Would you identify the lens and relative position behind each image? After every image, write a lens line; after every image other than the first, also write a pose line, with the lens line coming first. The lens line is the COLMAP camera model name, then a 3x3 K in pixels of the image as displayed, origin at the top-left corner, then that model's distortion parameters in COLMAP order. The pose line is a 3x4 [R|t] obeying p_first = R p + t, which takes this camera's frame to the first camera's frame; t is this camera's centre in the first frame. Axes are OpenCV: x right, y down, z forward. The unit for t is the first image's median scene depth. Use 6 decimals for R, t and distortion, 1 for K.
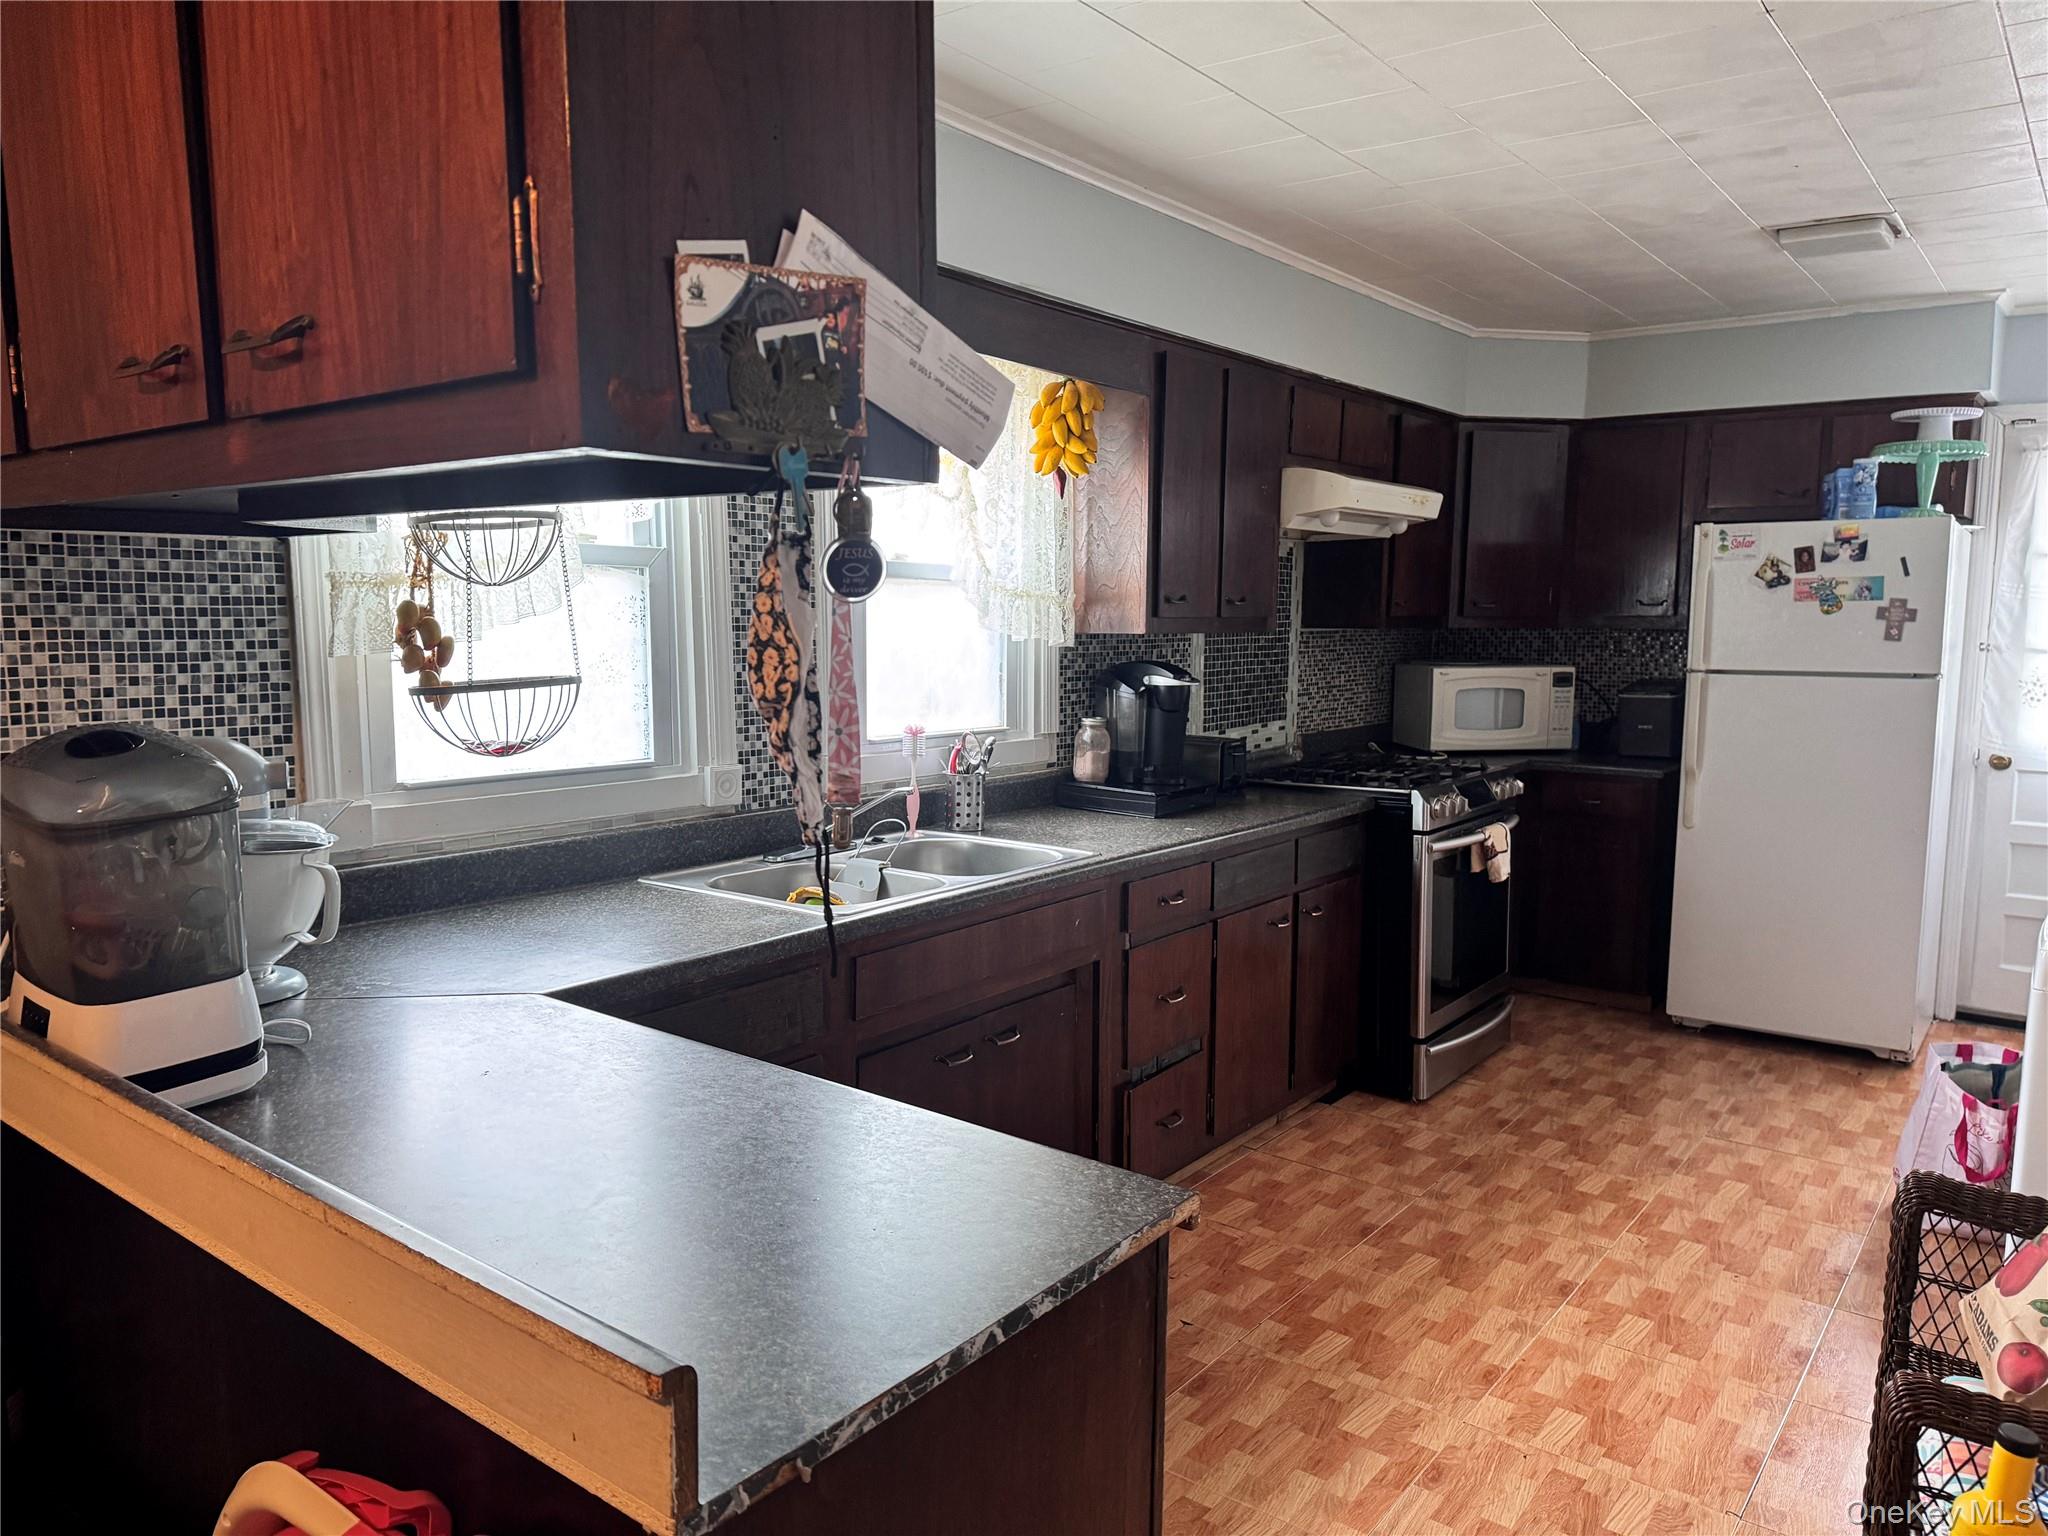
lens RADIAL K [[1426.8, 0, 1028.9], [0, 1426.8, 768.8], [0, 0, 1]] dist [0.128842, -0.204818]
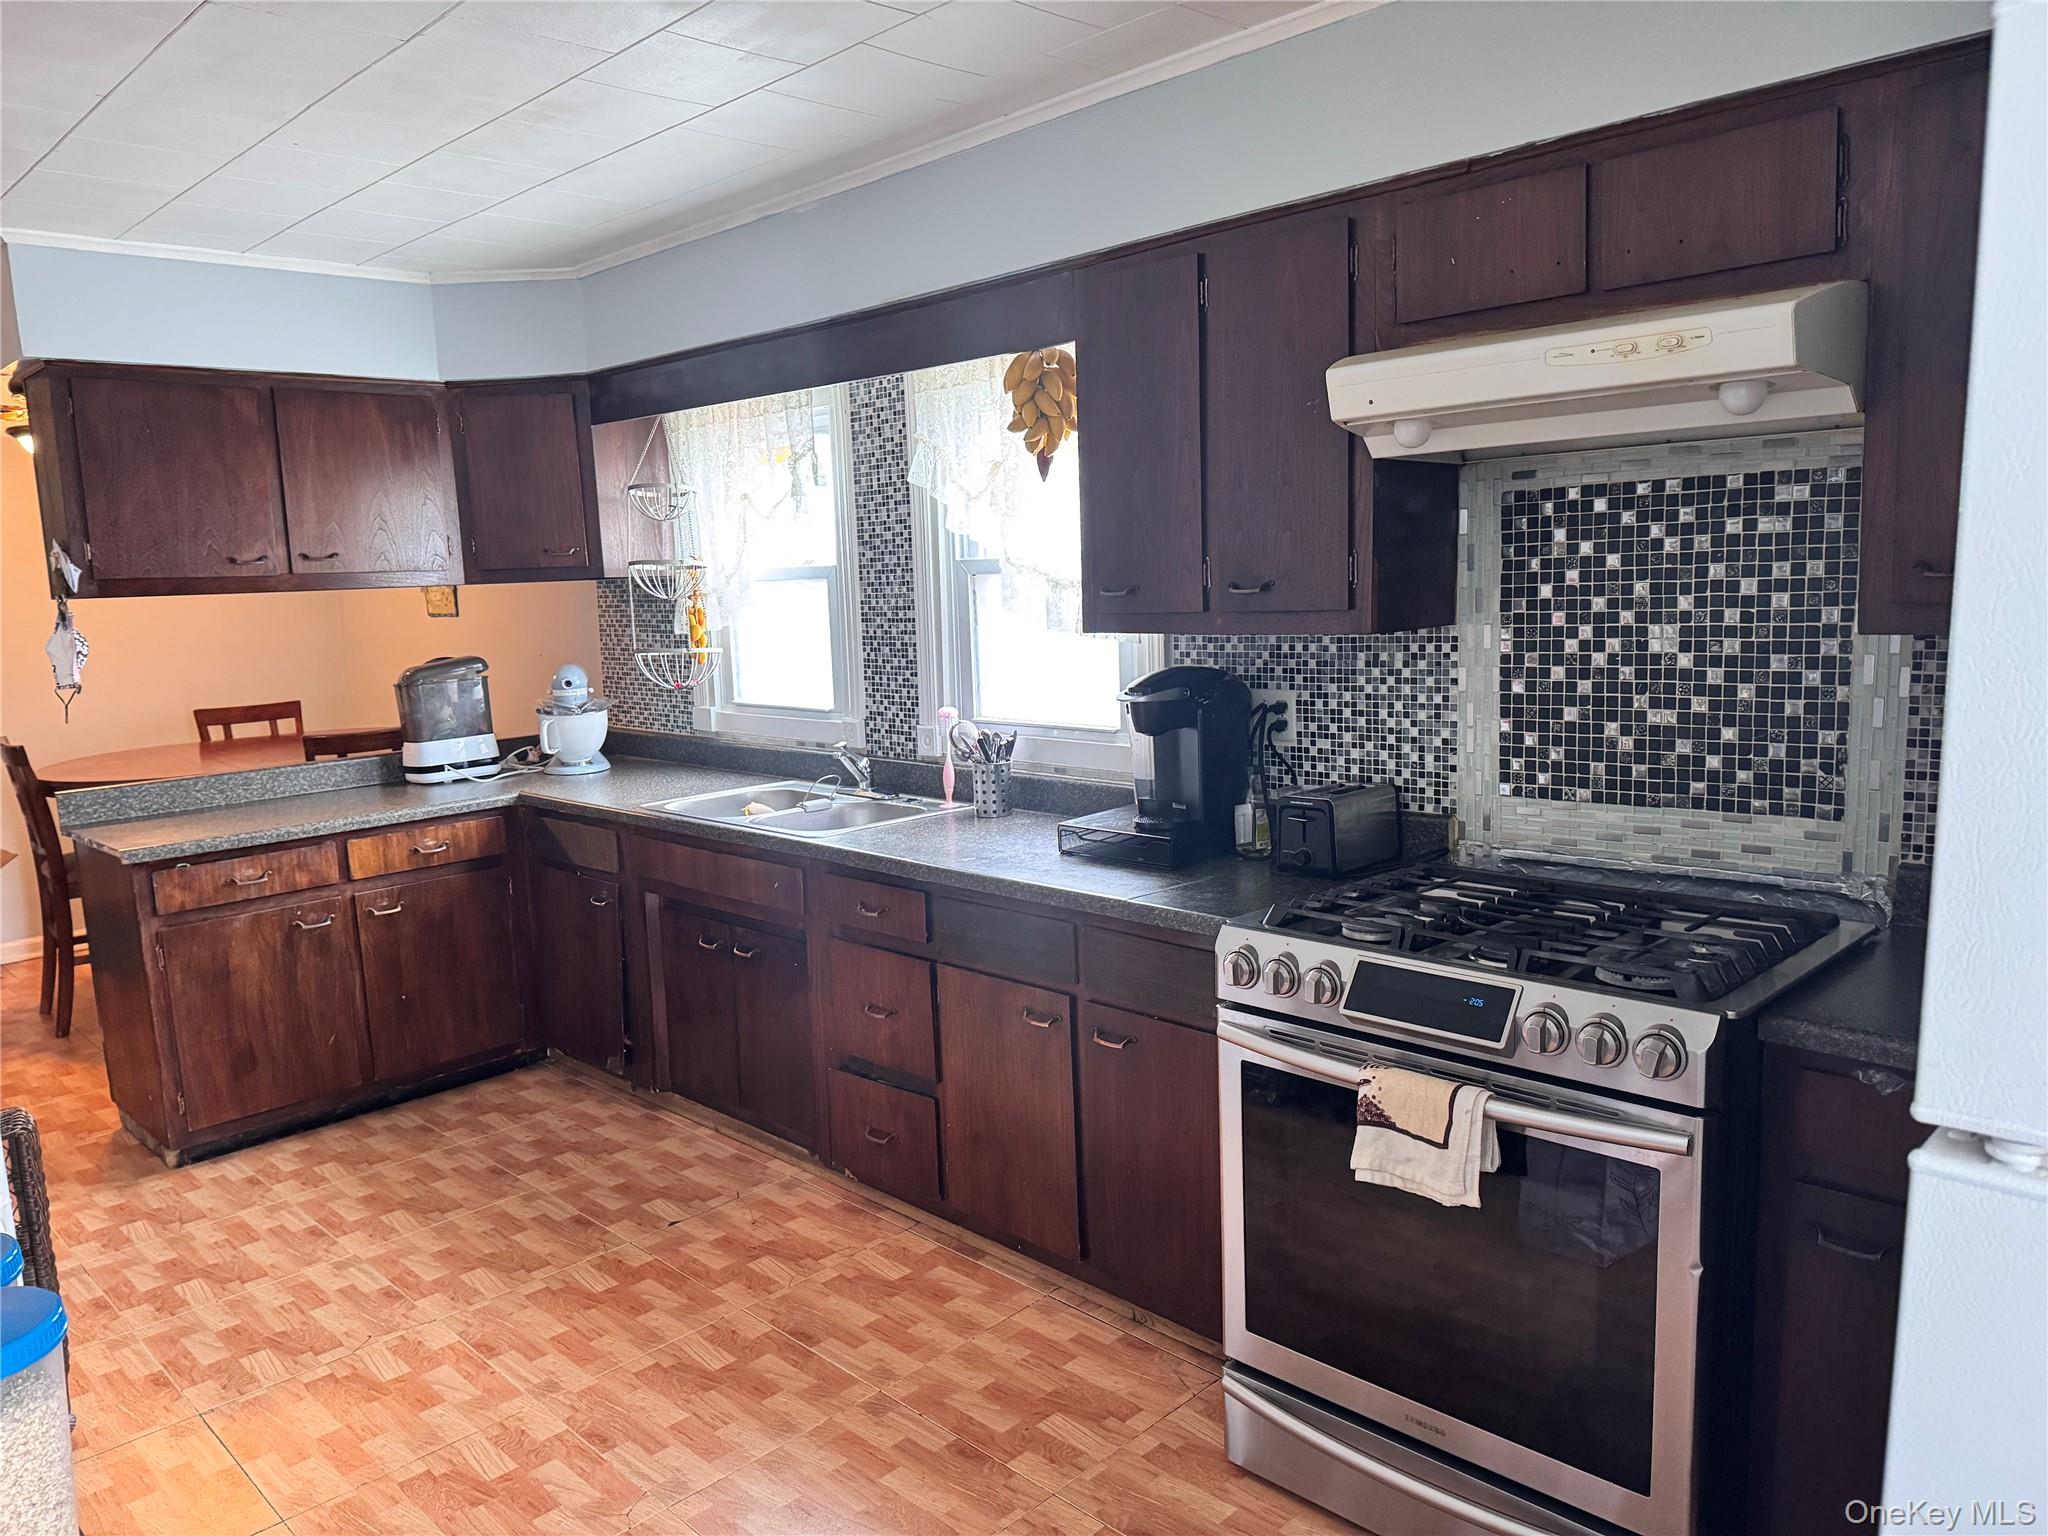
lens RADIAL K [[1426.8, 0, 1028.9], [0, 1426.8, 768.8], [0, 0, 1]] dist [0.128842, -0.204818]
pose [[-0.136033, 0.123036, -0.983035, 1.074965], [-0.082145, 0.987441, 0.134955, -0.147351], [0.987293, 0.099110, -0.124218, 1.274249]]
